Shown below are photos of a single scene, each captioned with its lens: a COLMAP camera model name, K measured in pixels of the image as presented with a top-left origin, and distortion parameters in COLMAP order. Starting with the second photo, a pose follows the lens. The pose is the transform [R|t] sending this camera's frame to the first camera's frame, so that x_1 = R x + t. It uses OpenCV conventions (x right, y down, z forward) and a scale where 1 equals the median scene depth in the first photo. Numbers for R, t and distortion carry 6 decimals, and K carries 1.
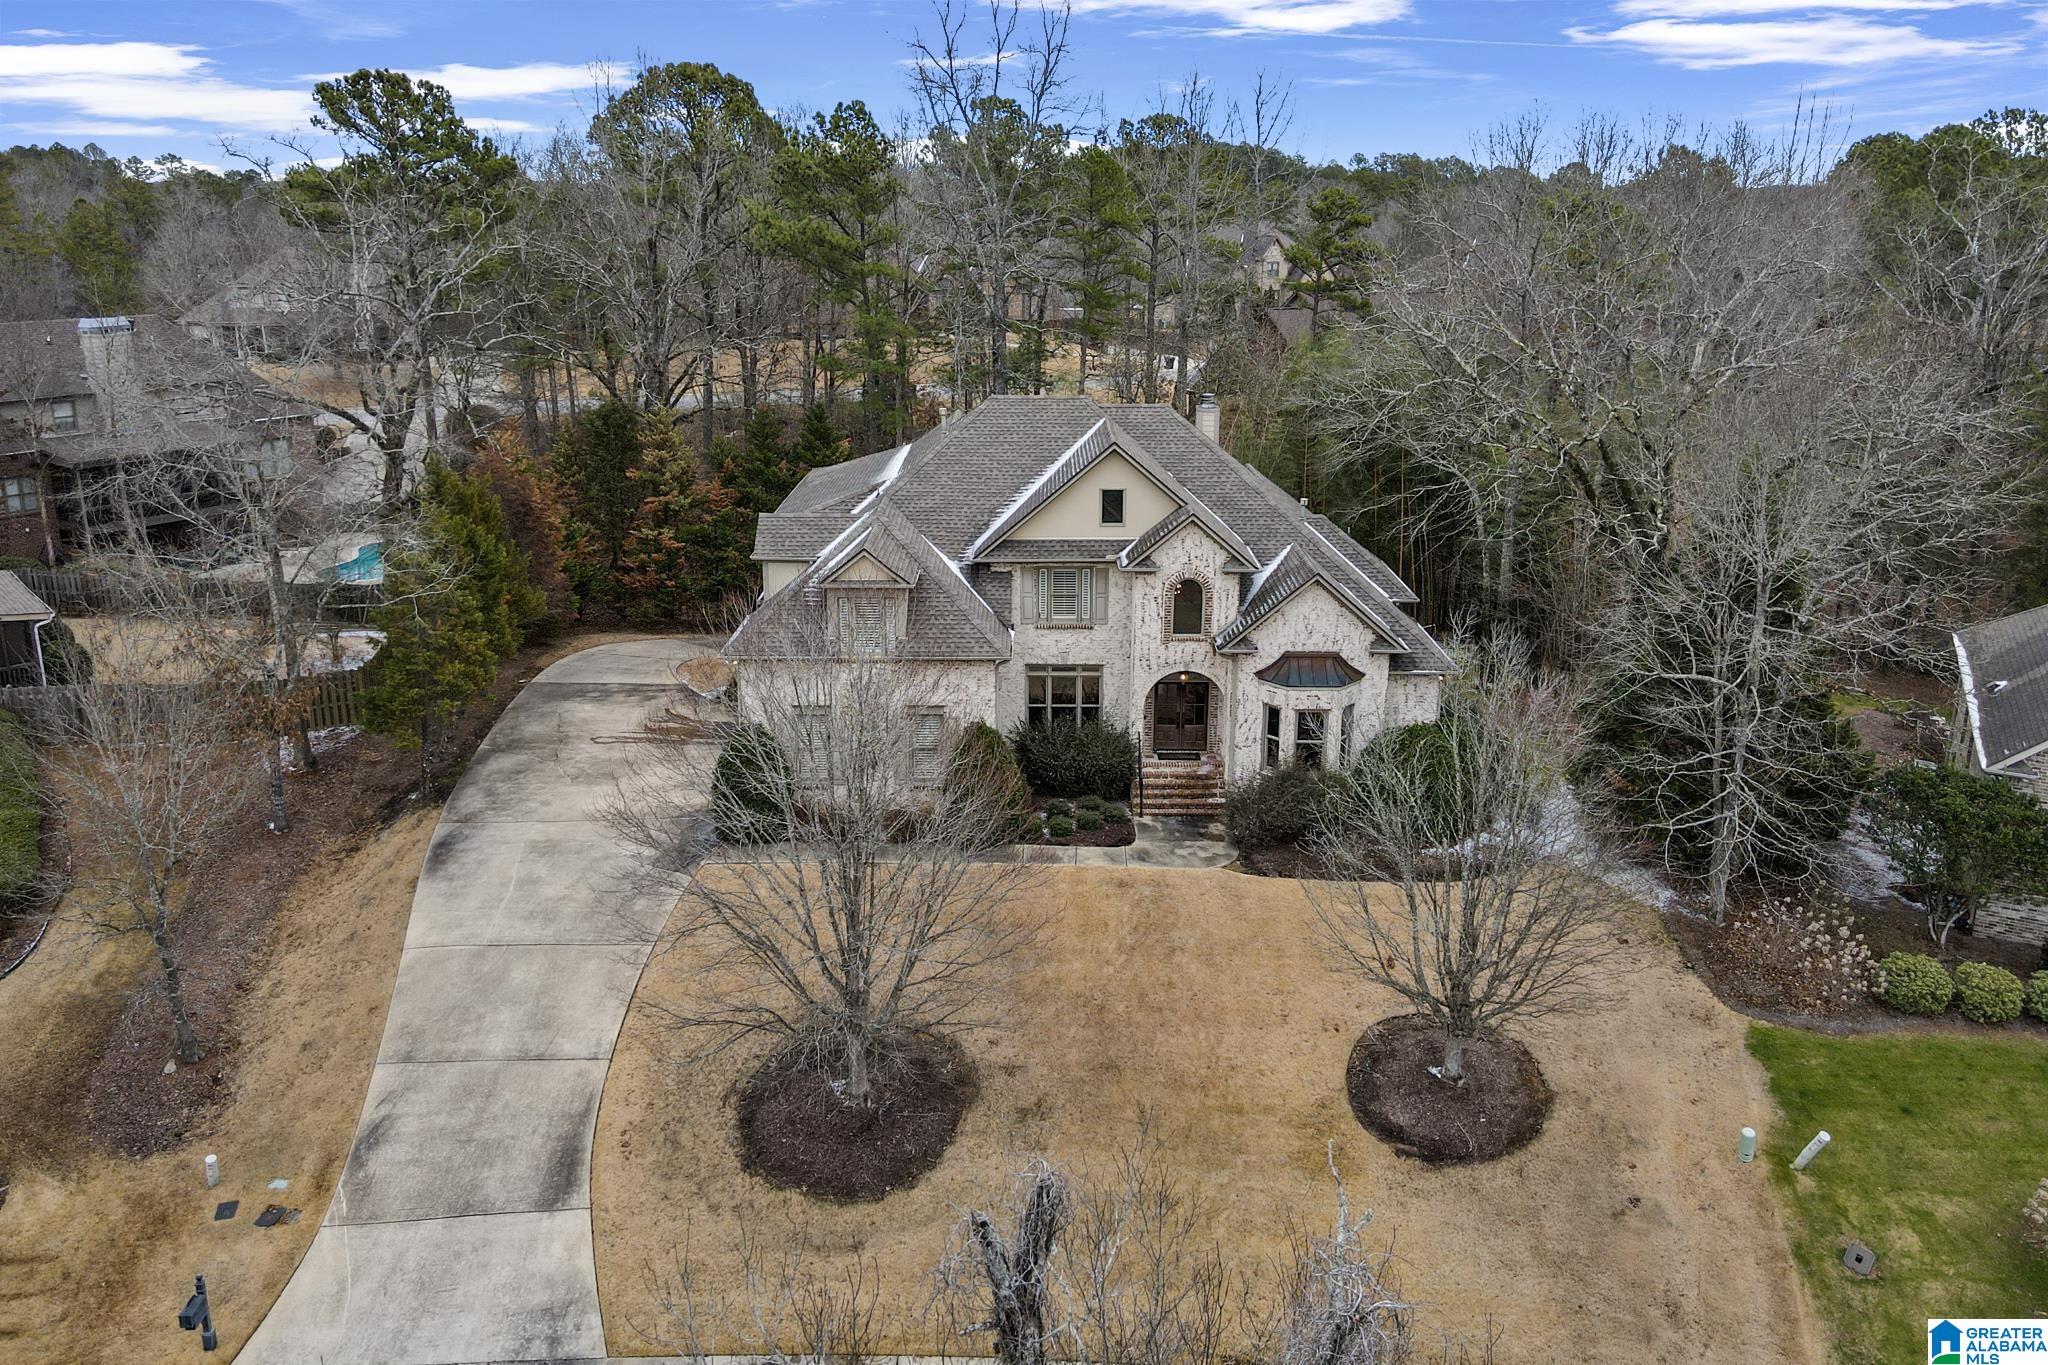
lens RADIAL K [[1473.7, 0, 1030.6], [0, 1473.7, 664.6], [0, 0, 1]] dist [0.026192, -0.014020]
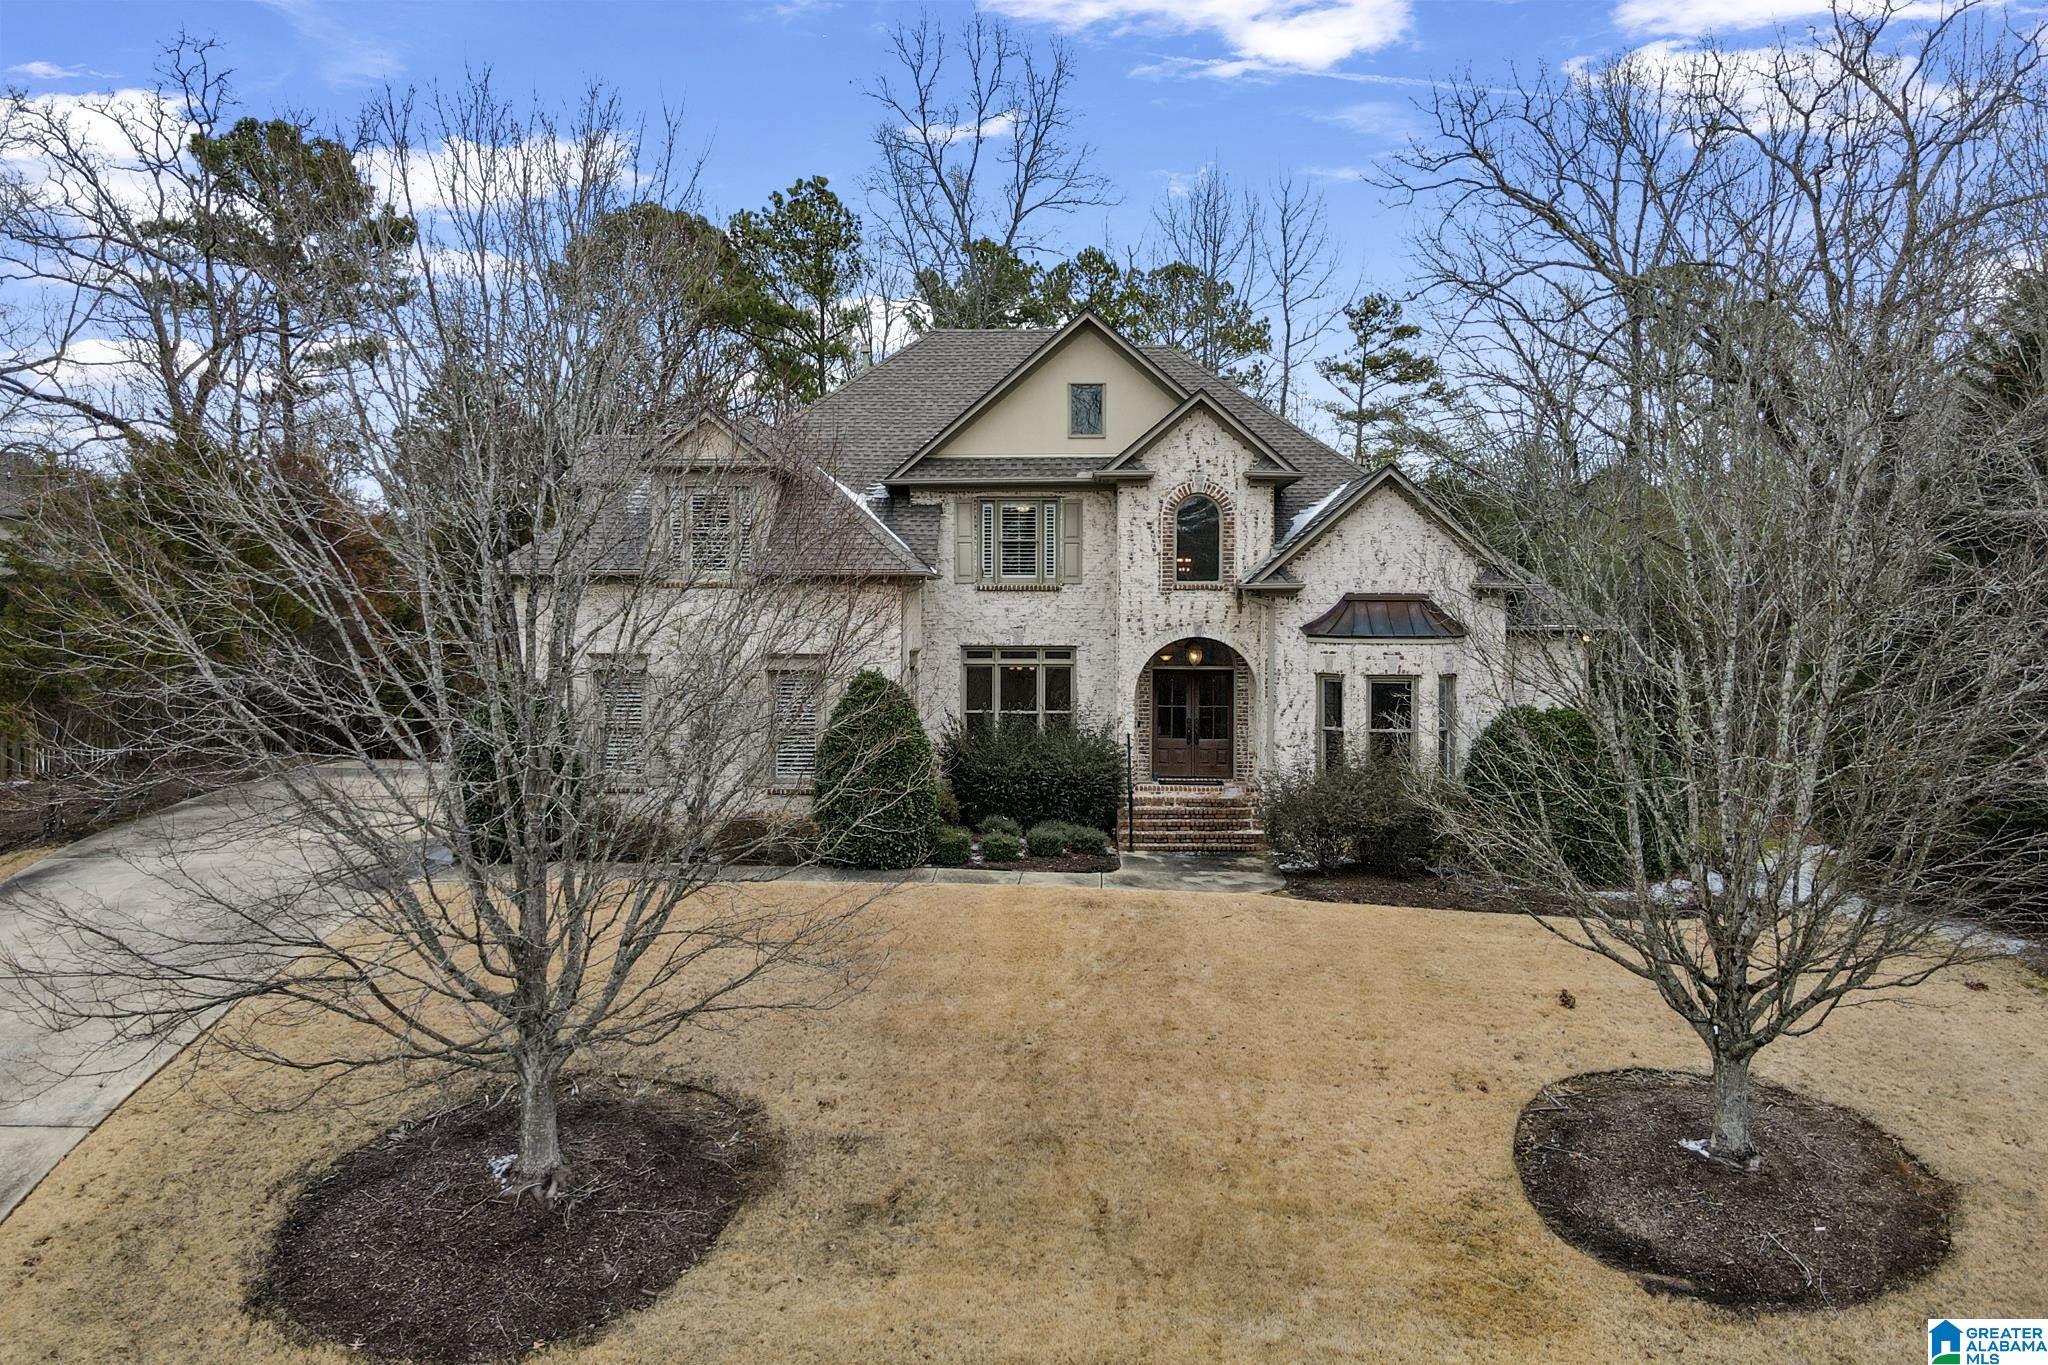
lens RADIAL K [[1473.7, 0, 1032.9], [0, 1473.7, 666.8], [0, 0, 1]] dist [0.026192, -0.014020]
pose [[0.999649, 0.001838, -0.026415, 0.051181], [-0.008767, 0.964299, -0.264672, 0.203186], [0.024986, 0.264811, 0.963977, 0.377504]]
